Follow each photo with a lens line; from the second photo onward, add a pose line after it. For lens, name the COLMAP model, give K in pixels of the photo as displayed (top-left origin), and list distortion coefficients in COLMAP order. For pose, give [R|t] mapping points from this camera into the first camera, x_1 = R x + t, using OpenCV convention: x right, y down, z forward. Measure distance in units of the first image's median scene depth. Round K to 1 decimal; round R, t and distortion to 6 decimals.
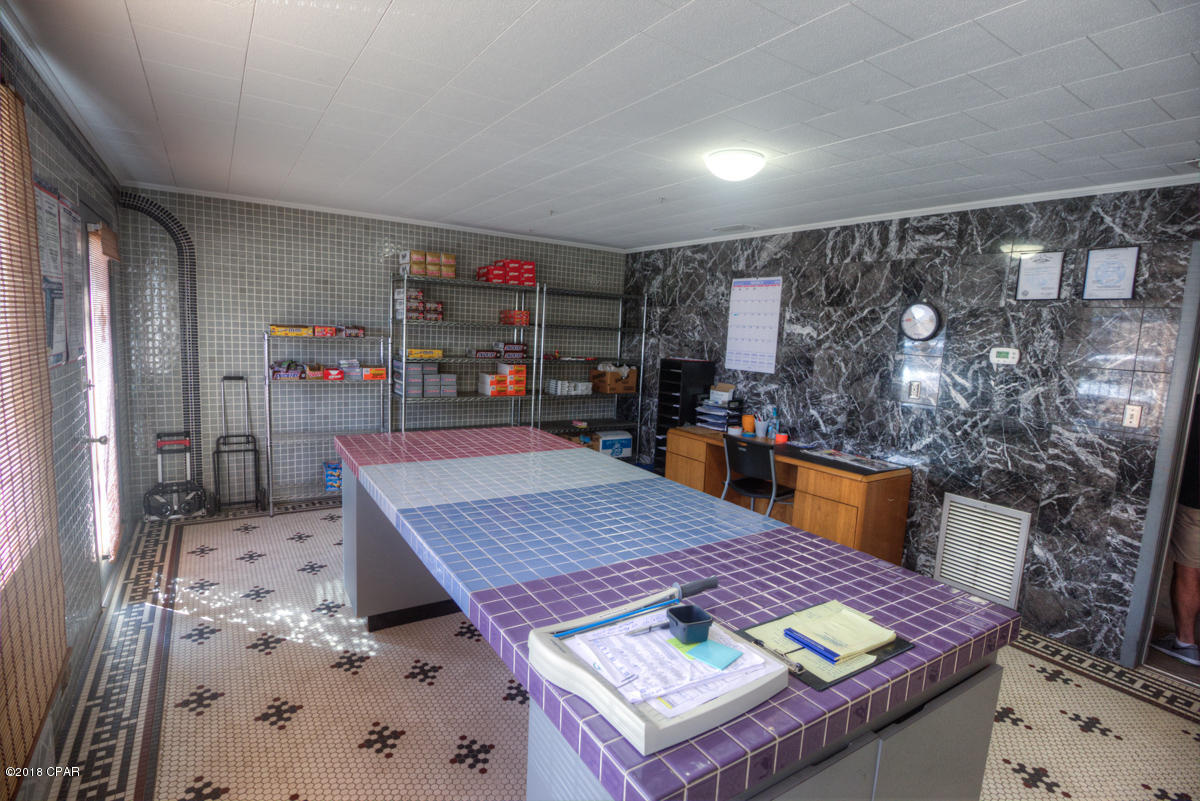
lens RADIAL K [[583.4, 0, 597.6], [0, 583.4, 402.4], [0, 0, 1]] dist [-0.019571, 0.000241]
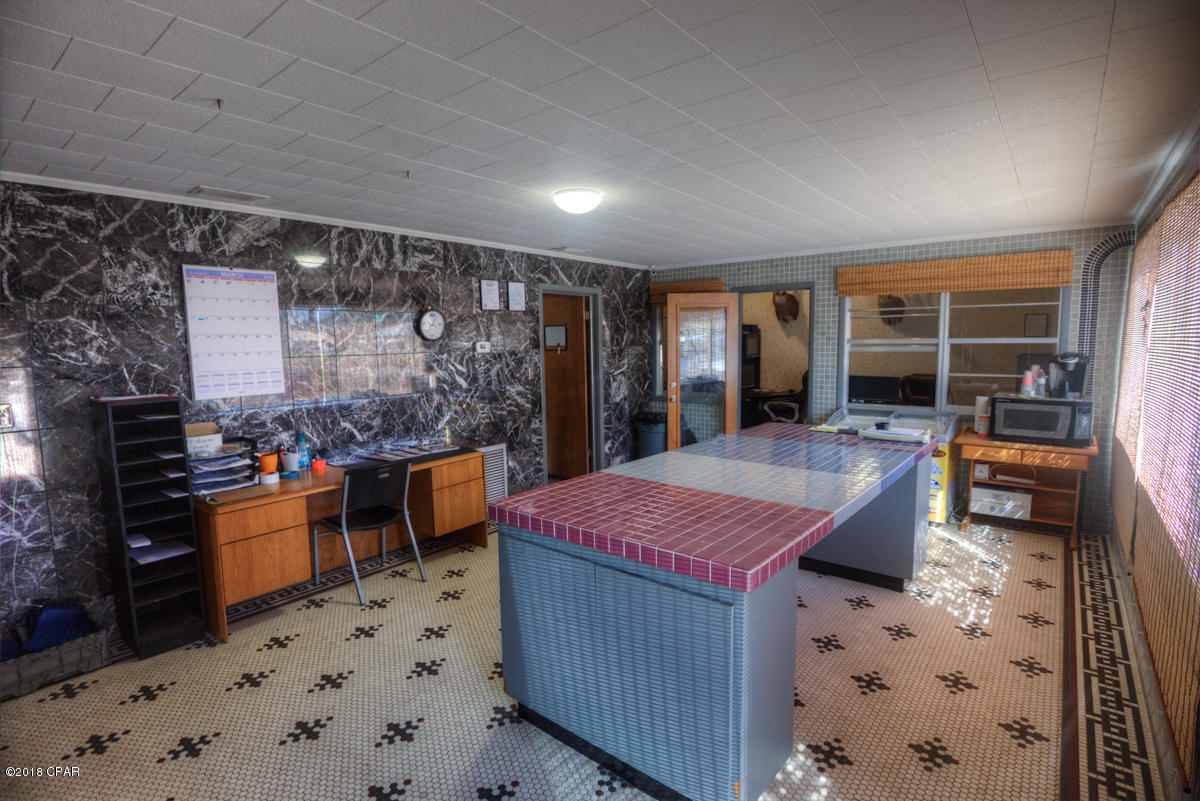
lens RADIAL K [[583.4, 0, 597.6], [0, 583.4, 402.4], [0, 0, 1]] dist [-0.019571, 0.000241]
pose [[-0.302129, -0.146295, 0.941975, -0.678542], [0.124100, 0.973708, 0.191027, -0.158502], [-0.945155, 0.174614, -0.276030, 0.956821]]
